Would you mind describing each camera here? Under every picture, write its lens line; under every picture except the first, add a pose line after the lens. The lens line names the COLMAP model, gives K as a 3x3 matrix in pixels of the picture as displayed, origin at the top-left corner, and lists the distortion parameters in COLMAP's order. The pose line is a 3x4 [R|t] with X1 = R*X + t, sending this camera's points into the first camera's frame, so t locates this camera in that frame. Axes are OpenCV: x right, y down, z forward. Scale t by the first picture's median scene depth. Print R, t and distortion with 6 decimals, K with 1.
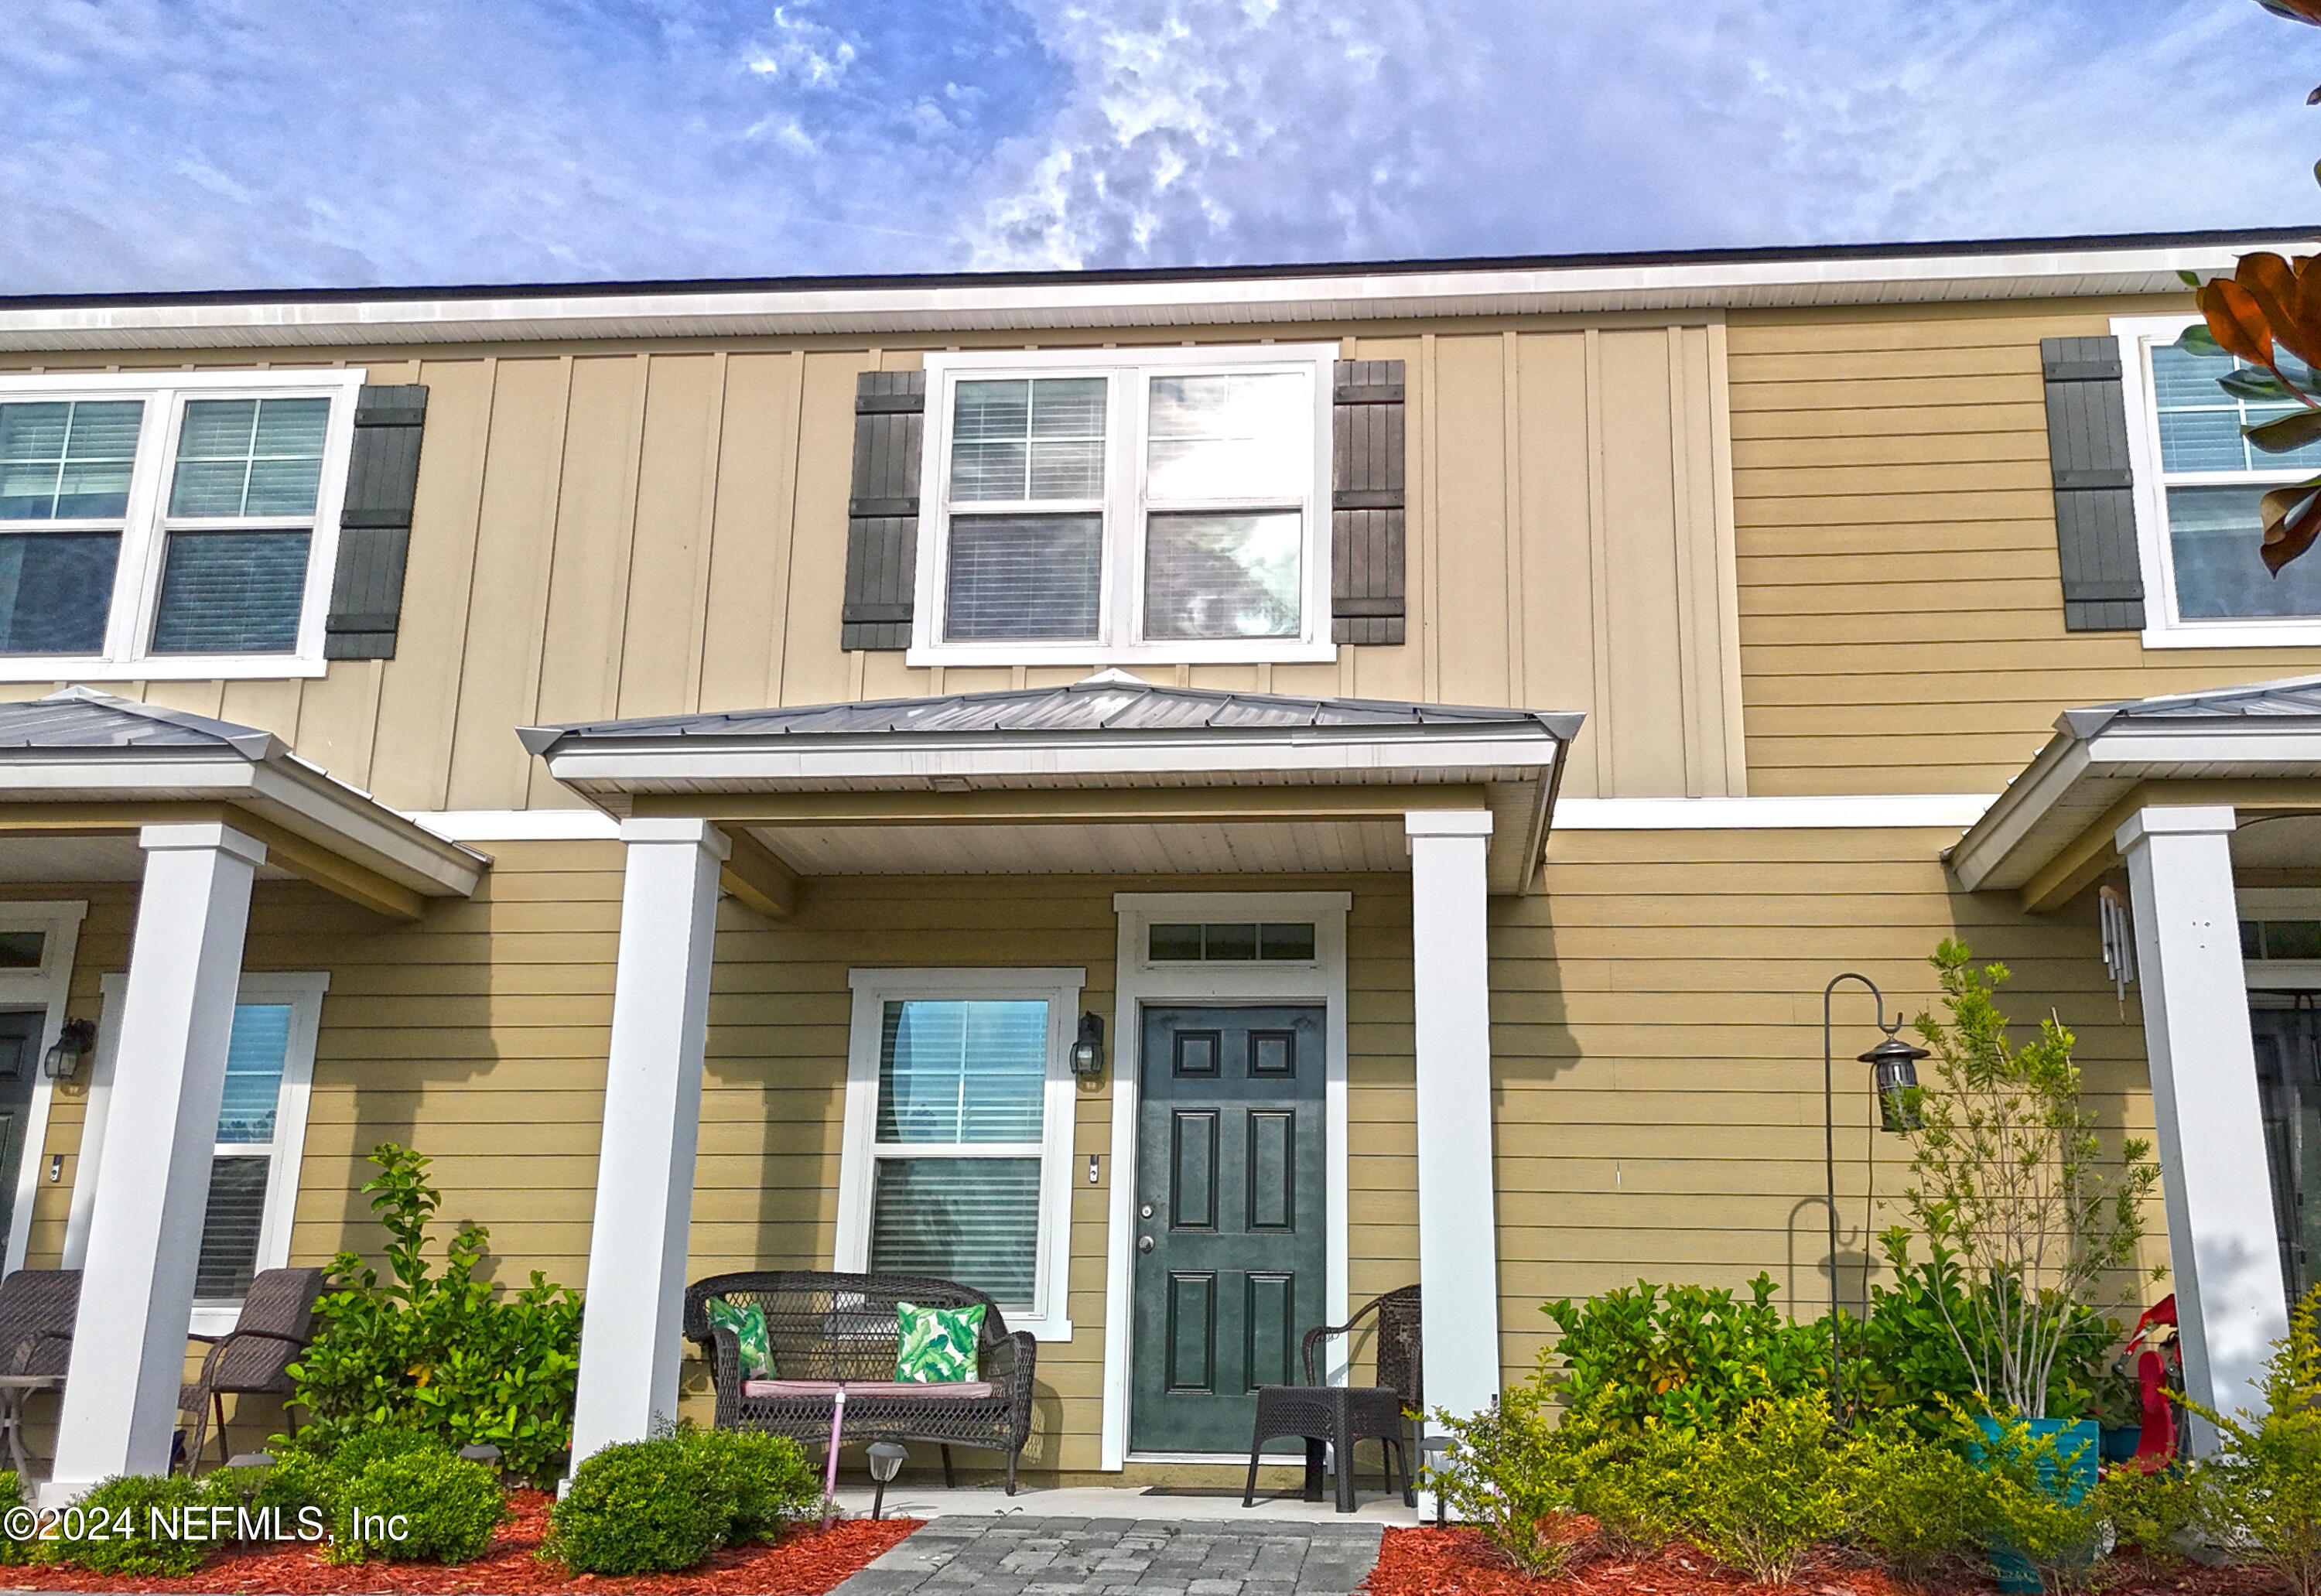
lens RADIAL K [[2143.8, 0, 1235.1], [0, 2143.8, 798.3], [0, 0, 1]] dist [-0.001291, 0.003719]
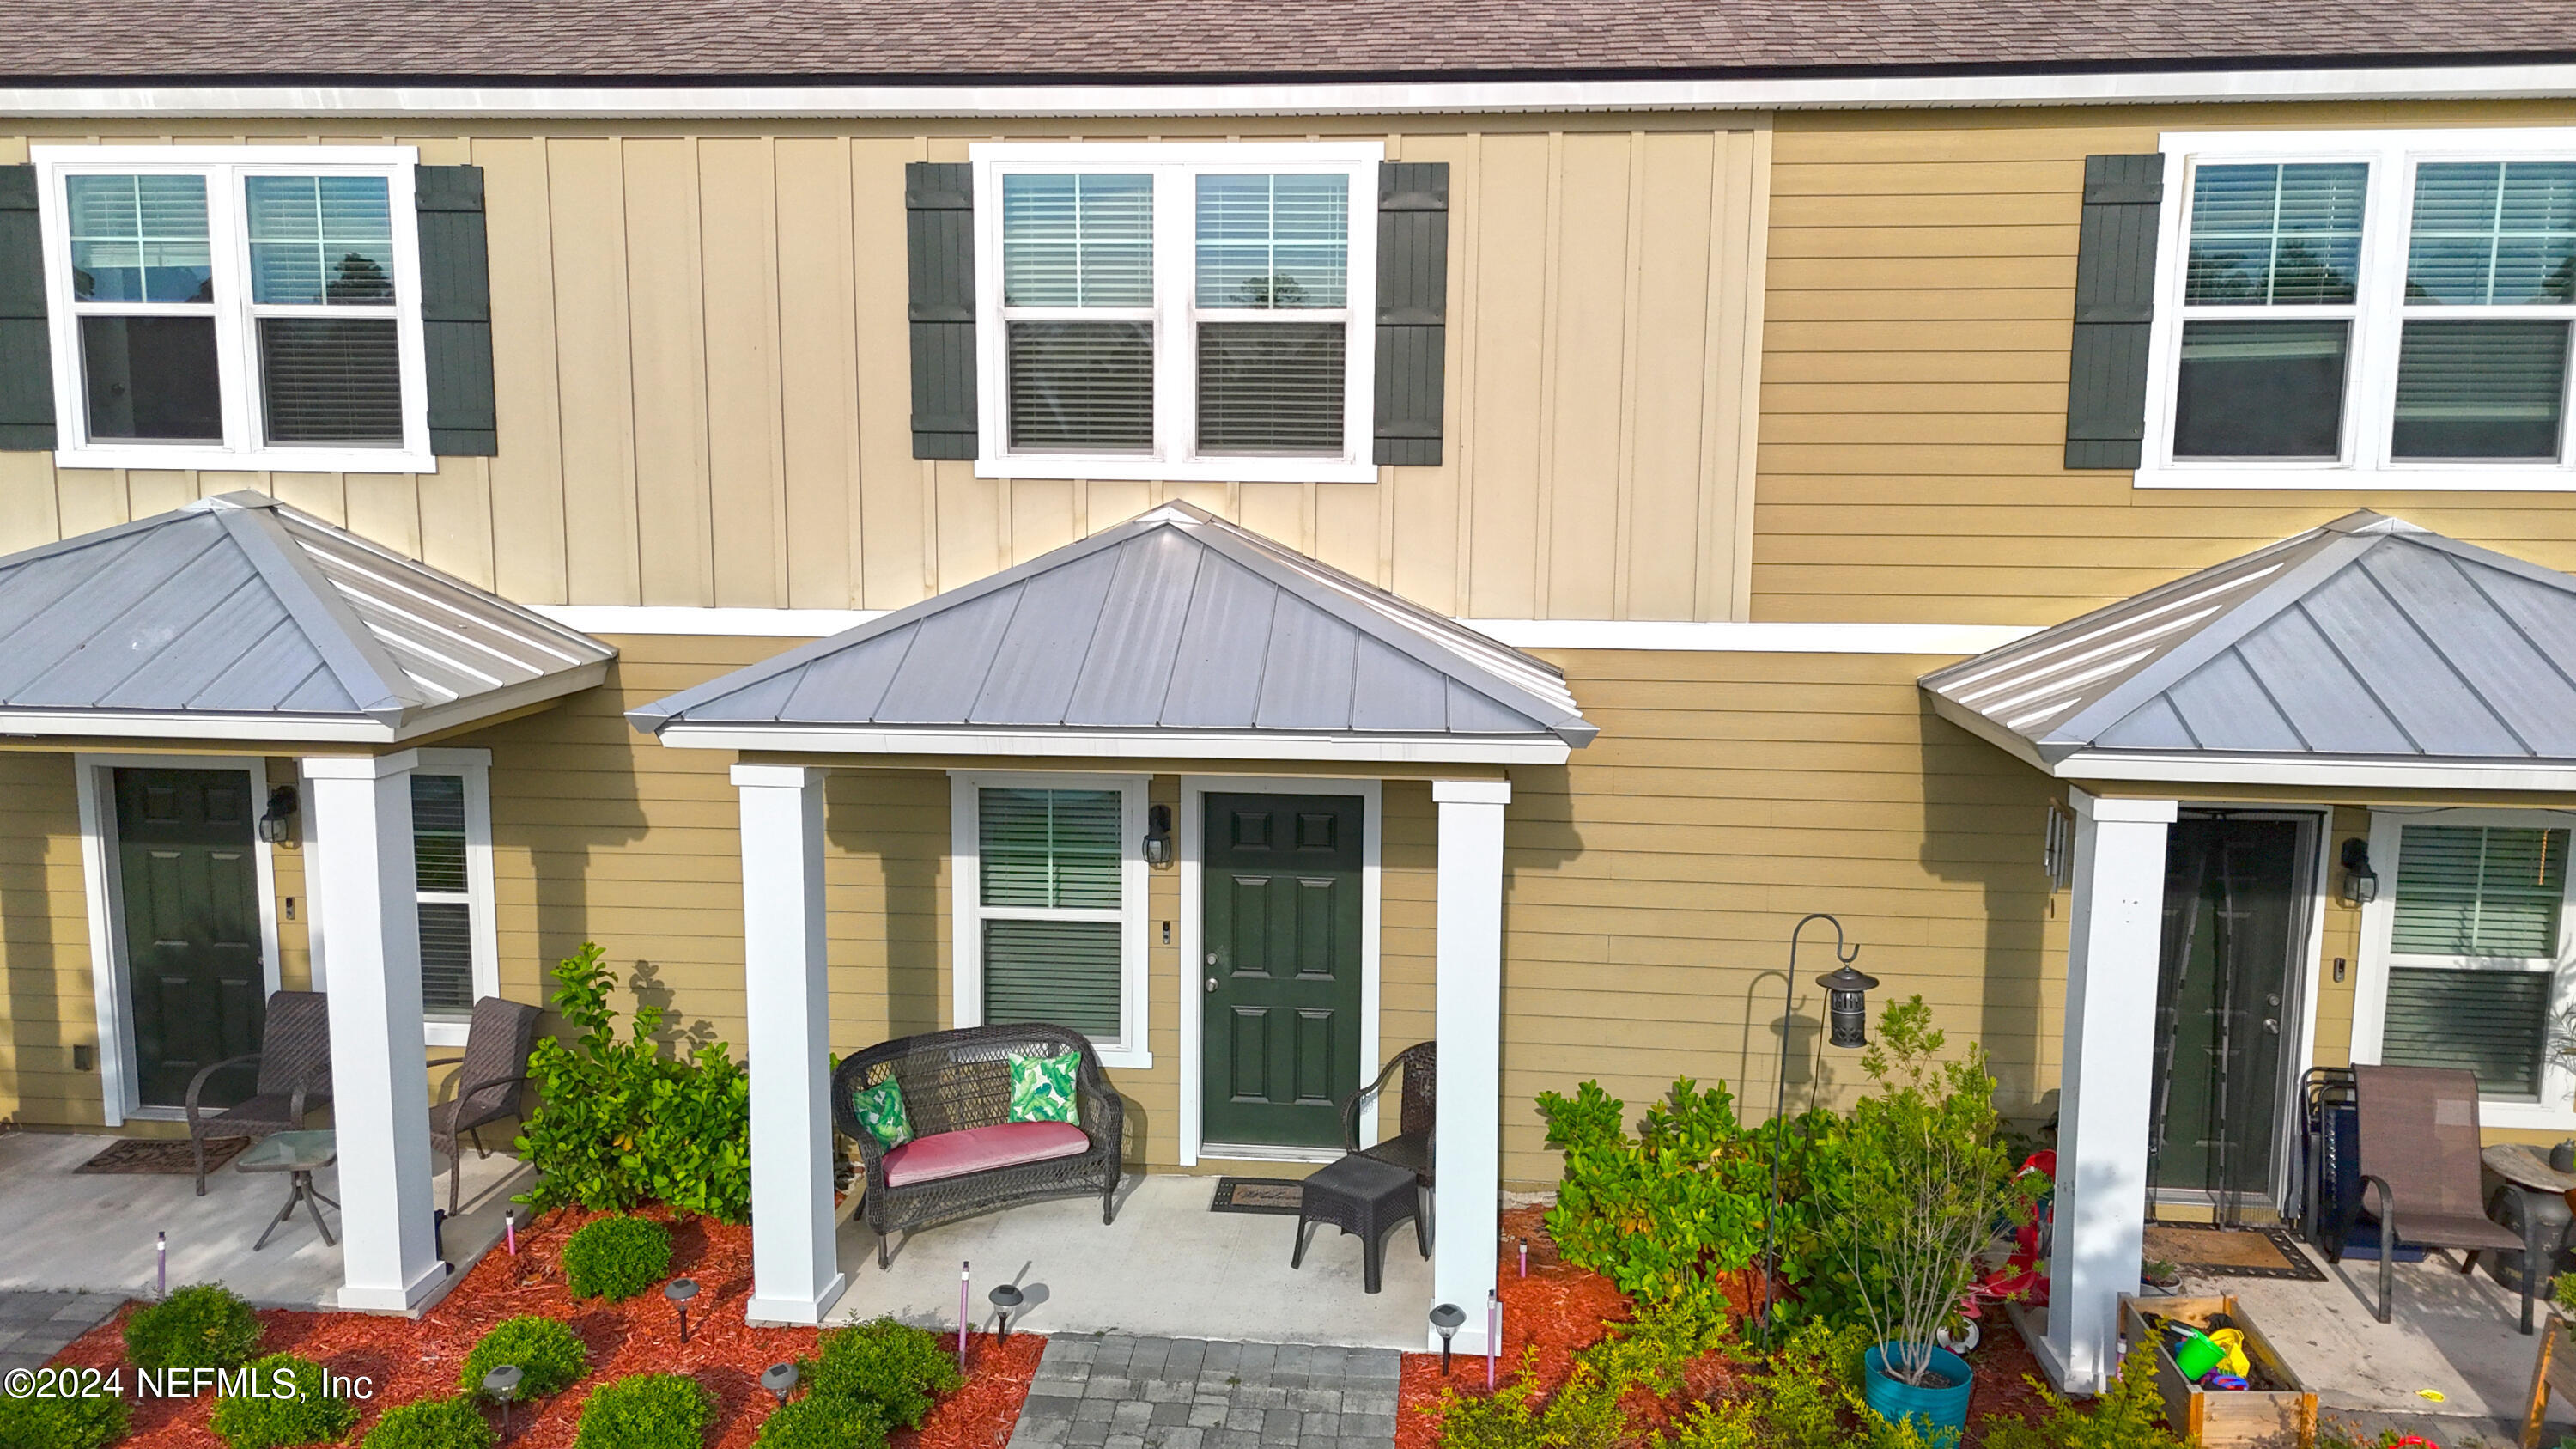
lens RADIAL K [[1862.5, 0, 1288.0], [0, 1862.5, 724.5], [0, 0, 1]] dist [0.004339, -0.005272]
pose [[0.999972, -0.005141, -0.005361, 0.007301], [0.006860, 0.915933, 0.401272, -0.333969], [0.002847, -0.401297, 0.915943, 0.101950]]
